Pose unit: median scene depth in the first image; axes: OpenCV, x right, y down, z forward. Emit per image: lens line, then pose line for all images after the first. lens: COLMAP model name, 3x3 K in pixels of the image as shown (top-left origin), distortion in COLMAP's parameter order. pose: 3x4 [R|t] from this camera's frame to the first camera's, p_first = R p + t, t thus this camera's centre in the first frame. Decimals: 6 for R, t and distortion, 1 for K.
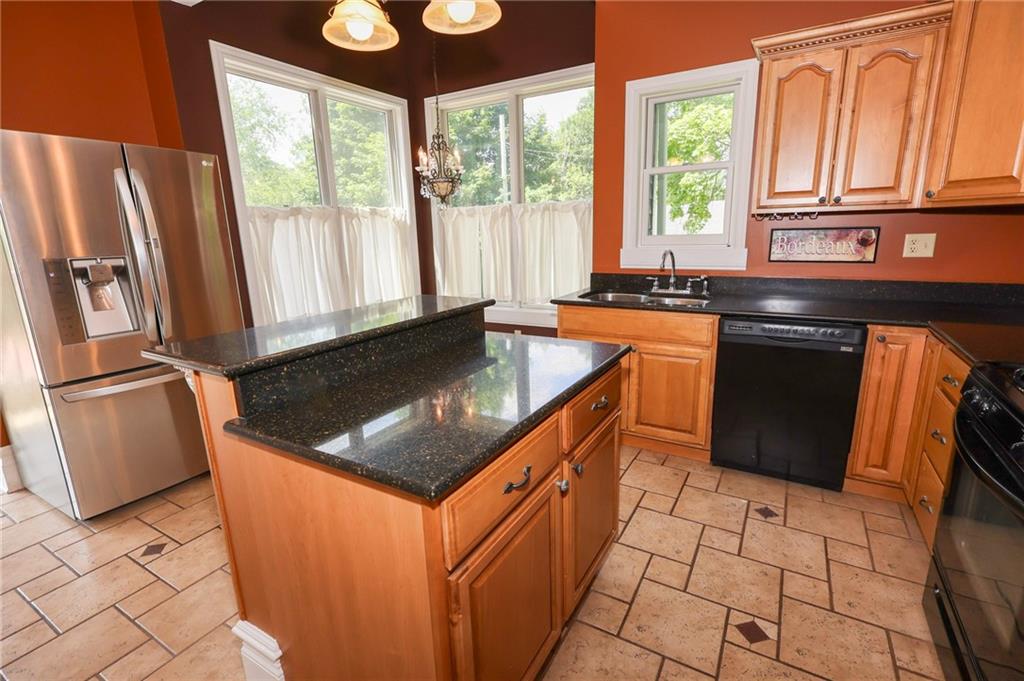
lens RADIAL K [[474.0, 0, 512.5], [0, 474.0, 339.2], [0, 0, 1]] dist [0.002097, 0.000628]
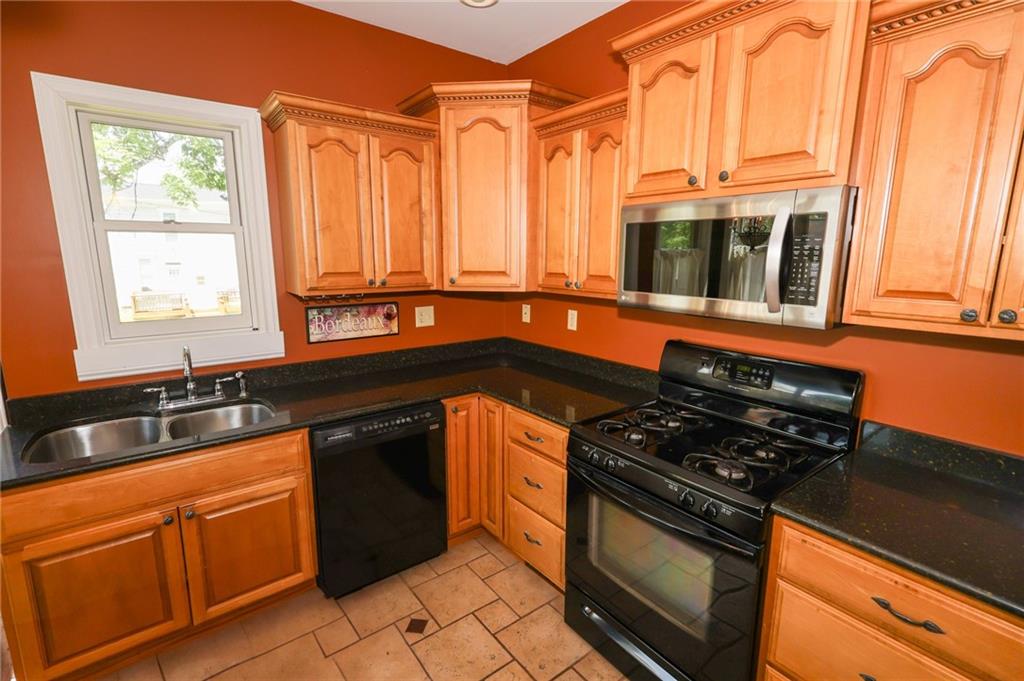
lens RADIAL K [[474.0, 0, 511.6], [0, 474.0, 342.3], [0, 0, 1]] dist [0.002097, 0.000628]
pose [[0.379469, -0.145639, 0.913670, -0.132169], [0.195979, 0.977777, 0.074463, -0.173772], [-0.904210, 0.150804, 0.399579, 0.338370]]
